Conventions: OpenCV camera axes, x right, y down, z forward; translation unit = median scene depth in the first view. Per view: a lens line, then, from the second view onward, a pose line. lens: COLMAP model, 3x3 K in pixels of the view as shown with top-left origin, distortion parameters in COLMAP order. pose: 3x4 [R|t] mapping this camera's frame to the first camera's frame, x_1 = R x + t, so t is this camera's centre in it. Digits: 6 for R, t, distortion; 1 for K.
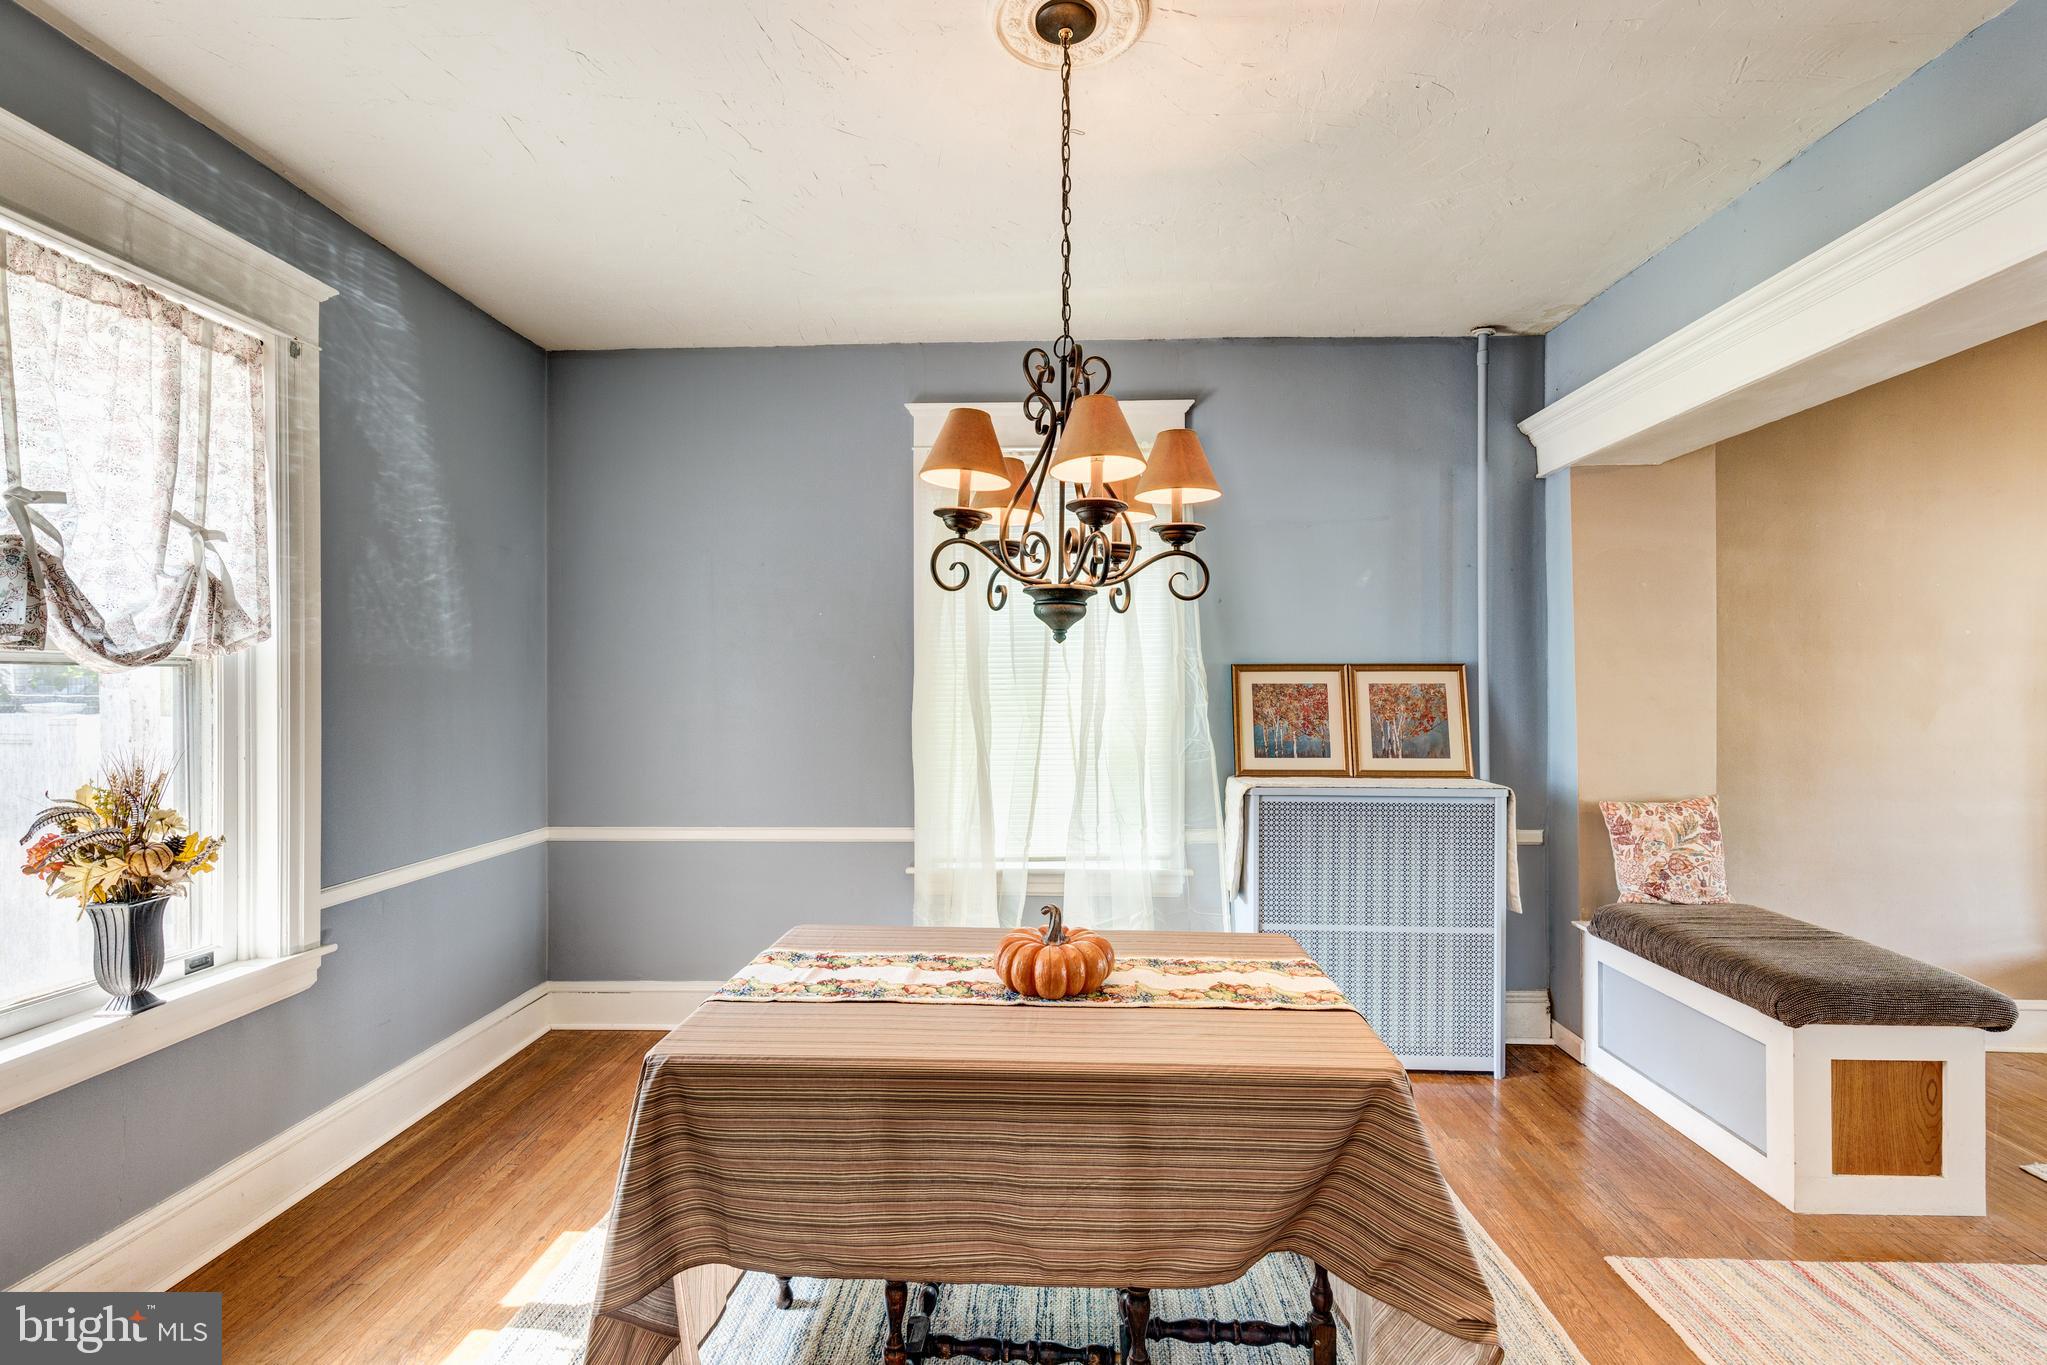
lens RADIAL K [[918.3, 0, 1022.8], [0, 918.3, 689.0], [0, 0, 1]] dist [0.011482, 0.000124]
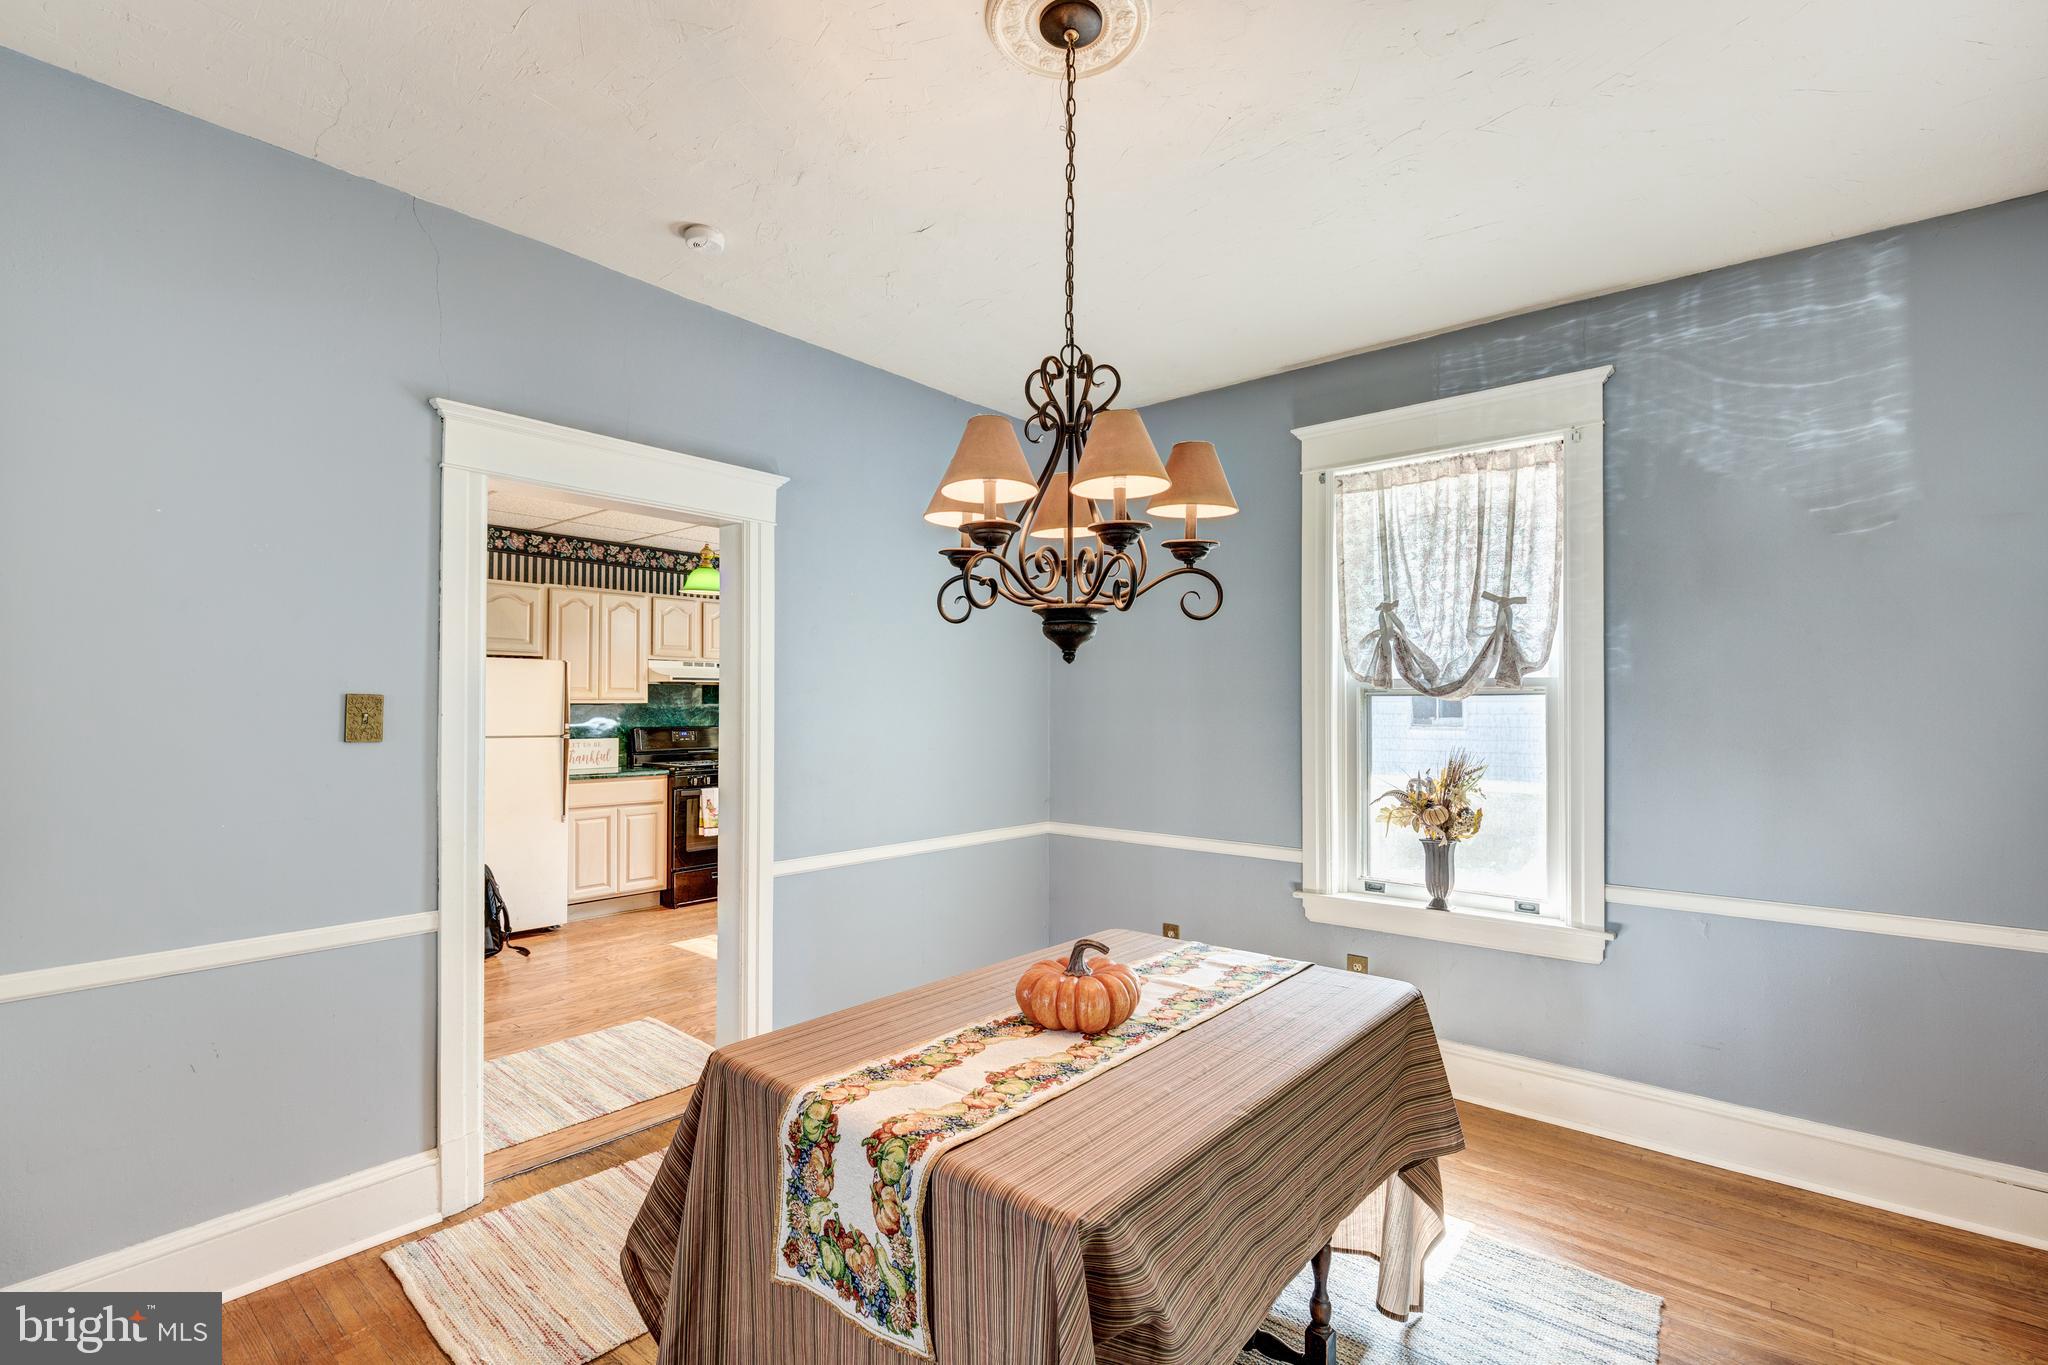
lens RADIAL K [[965.4, 0, 1040.4], [0, 965.4, 704.5], [0, 0, 1]] dist [0.004141, 0.000532]
pose [[-0.615917, -0.001512, -0.787810, 0.770073], [-0.006153, 0.999977, 0.002891, -0.009730], [0.787787, 0.006627, -0.615912, 1.430246]]
